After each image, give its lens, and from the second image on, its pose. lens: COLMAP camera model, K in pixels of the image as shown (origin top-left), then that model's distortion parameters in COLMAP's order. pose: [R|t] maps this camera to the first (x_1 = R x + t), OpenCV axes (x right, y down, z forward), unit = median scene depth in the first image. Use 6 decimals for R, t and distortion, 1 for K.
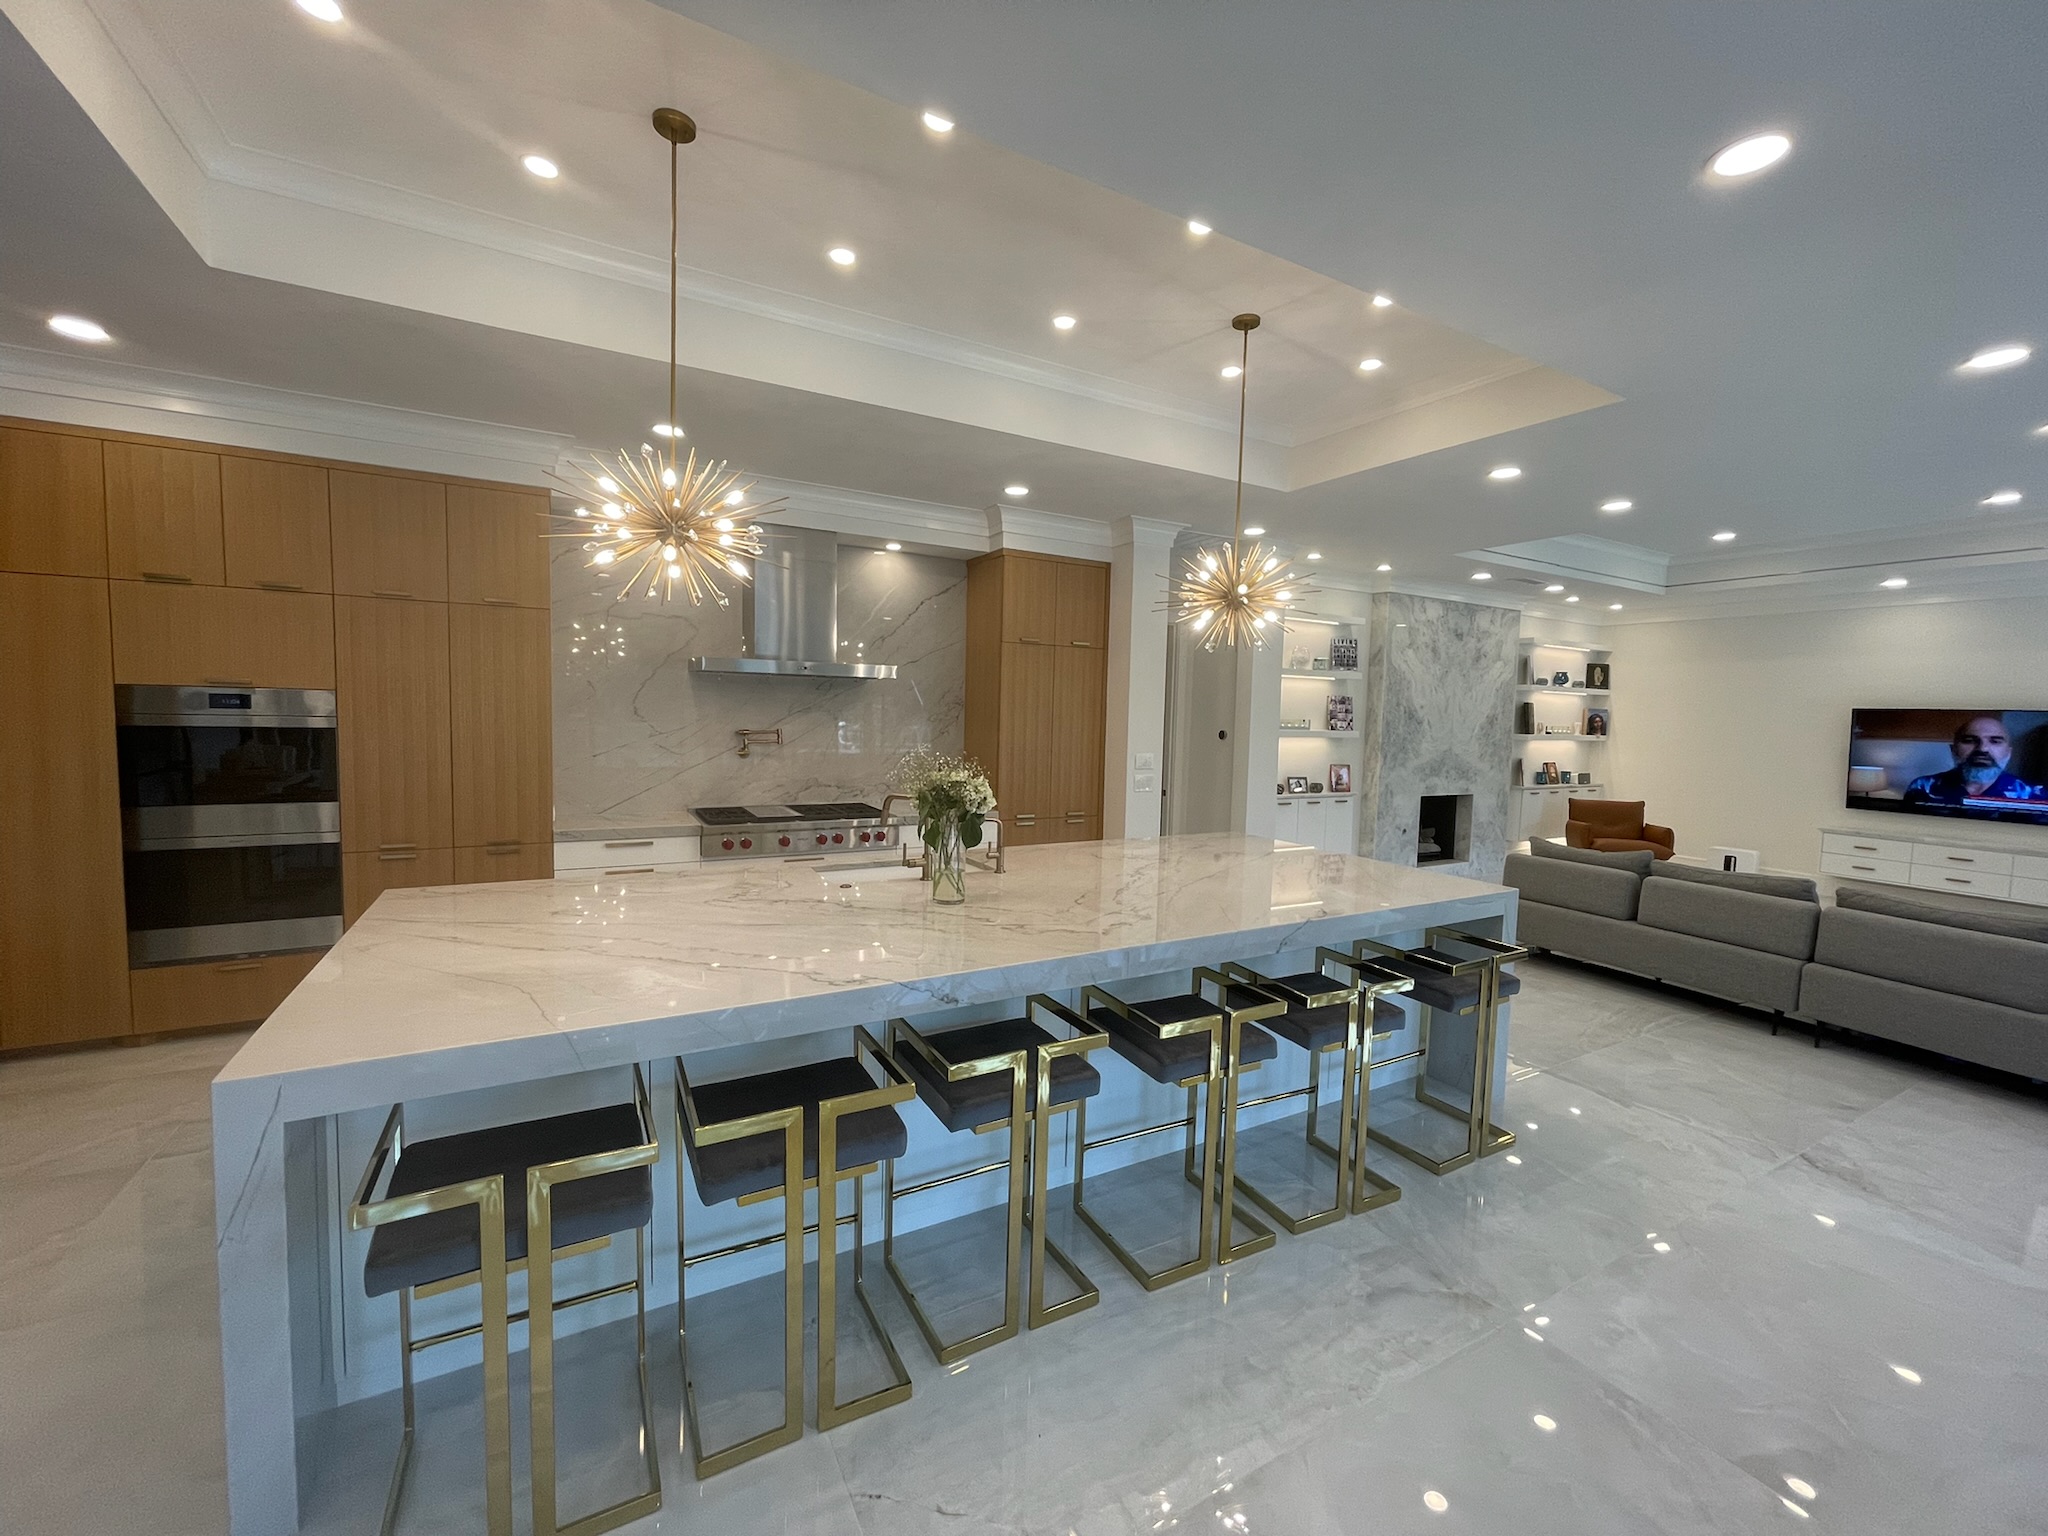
lens RADIAL K [[817.9, 0, 1026.5], [0, 817.9, 766.2], [0, 0, 1]] dist [-0.003418, 0.000199]
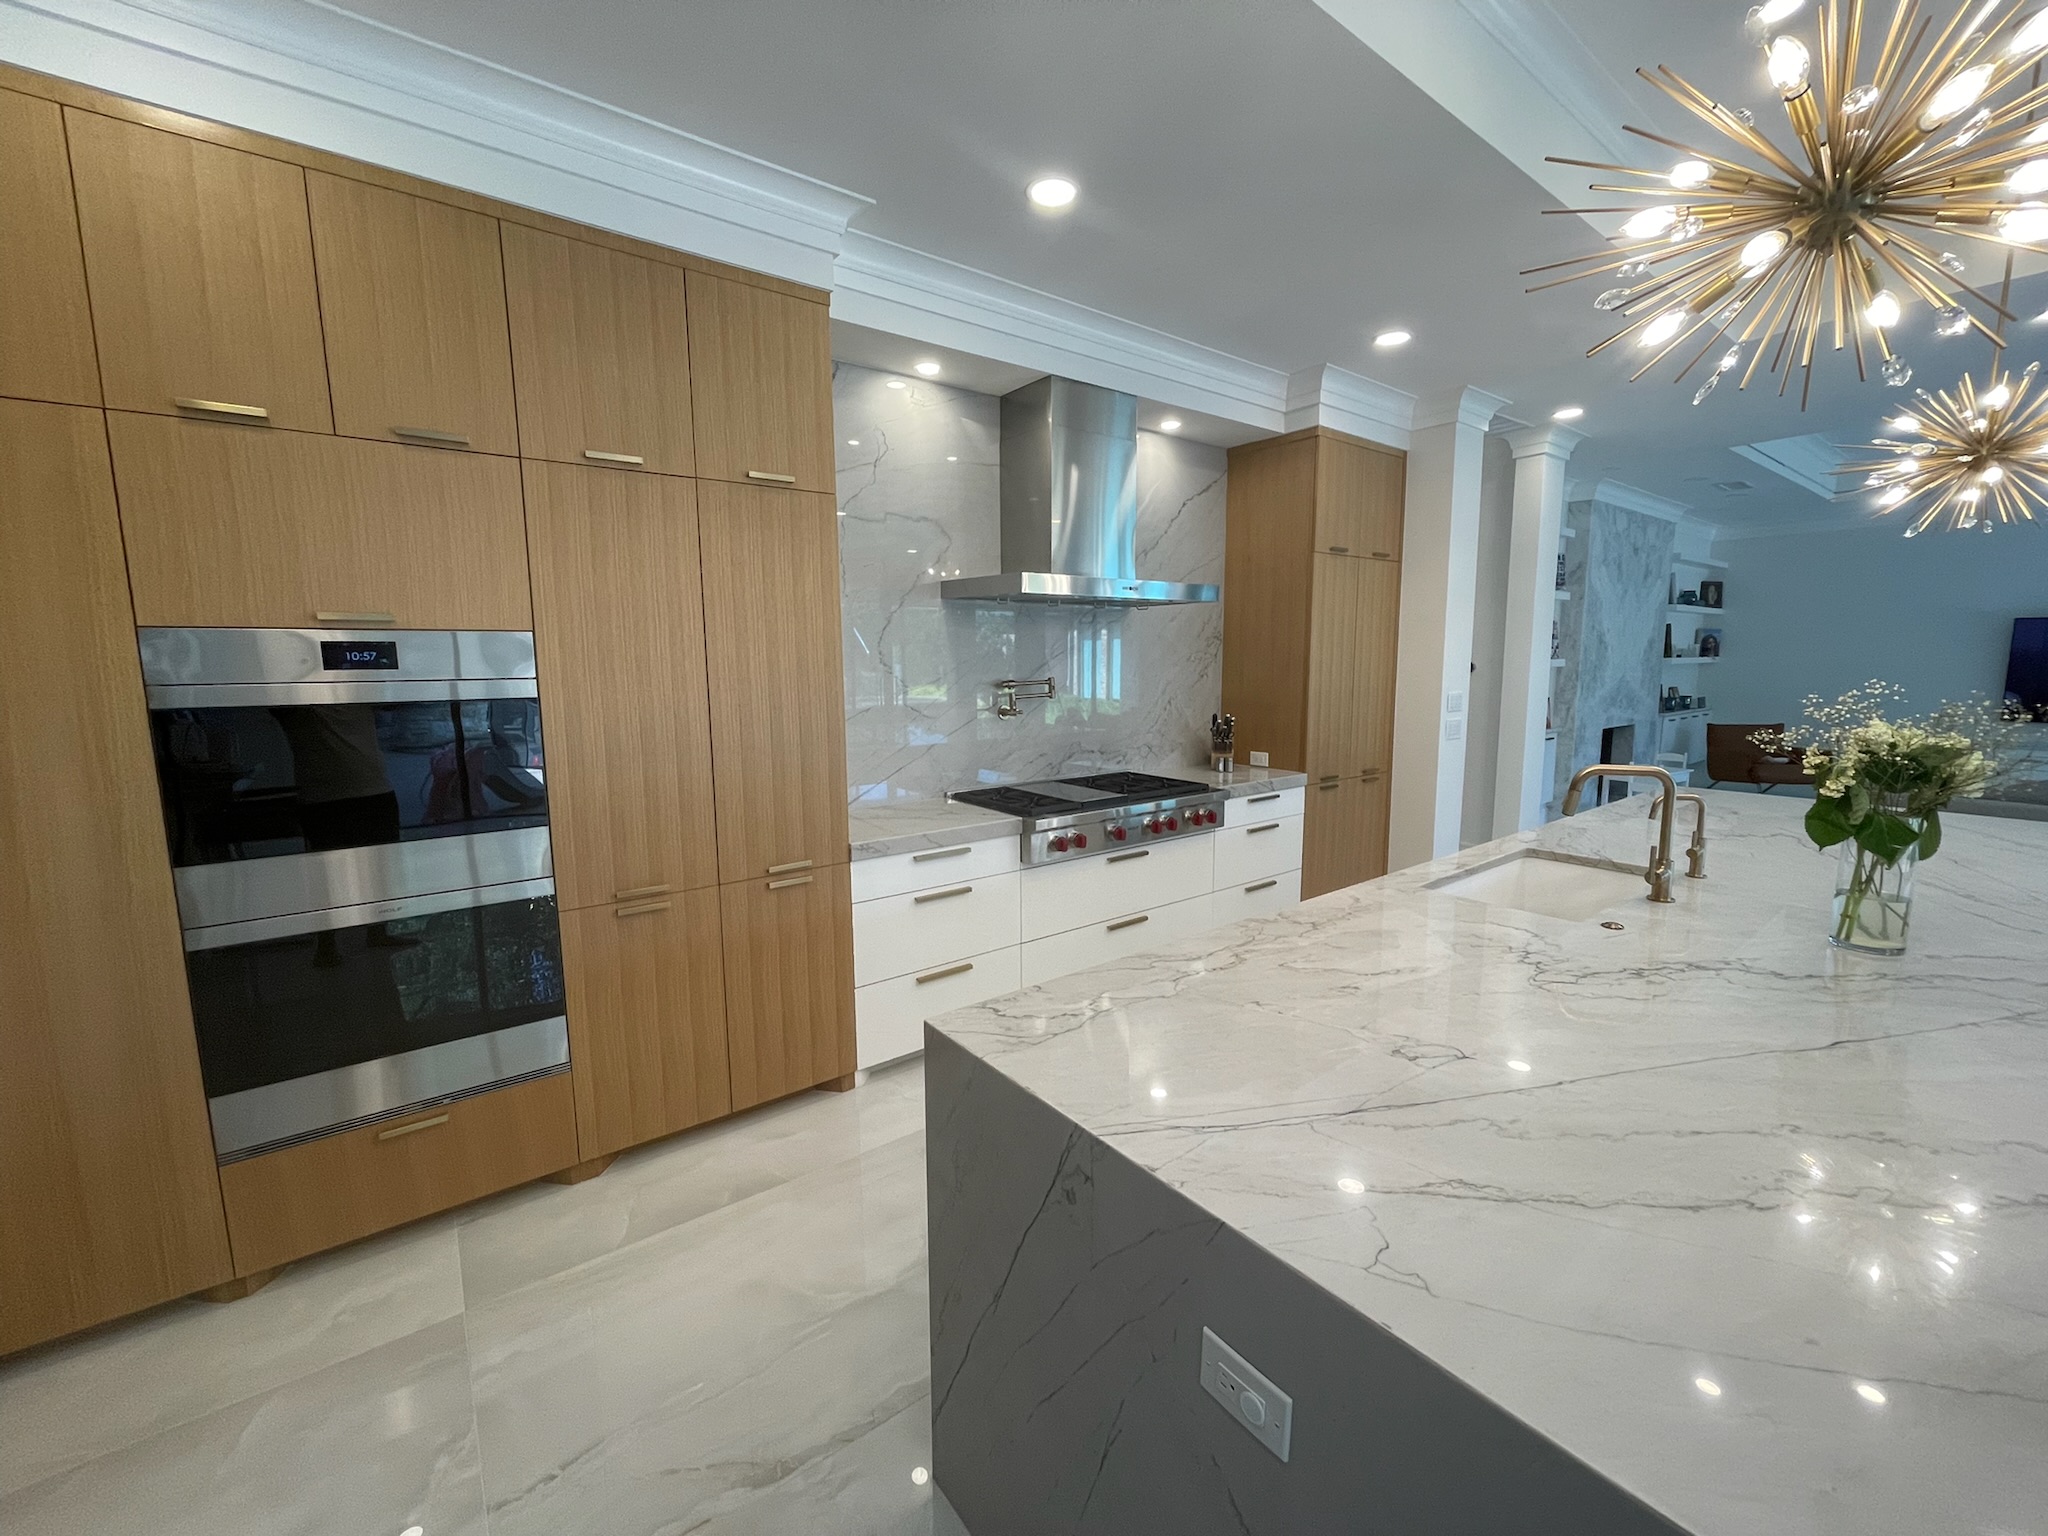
lens RADIAL K [[817.9, 0, 1020.8], [0, 817.9, 767.3], [0, 0, 1]] dist [-0.003418, 0.000199]
pose [[0.989825, -0.051596, 0.132607, -0.559519], [0.042648, 0.996673, 0.069451, -0.022808], [-0.135750, -0.063089, 0.988732, 0.365889]]
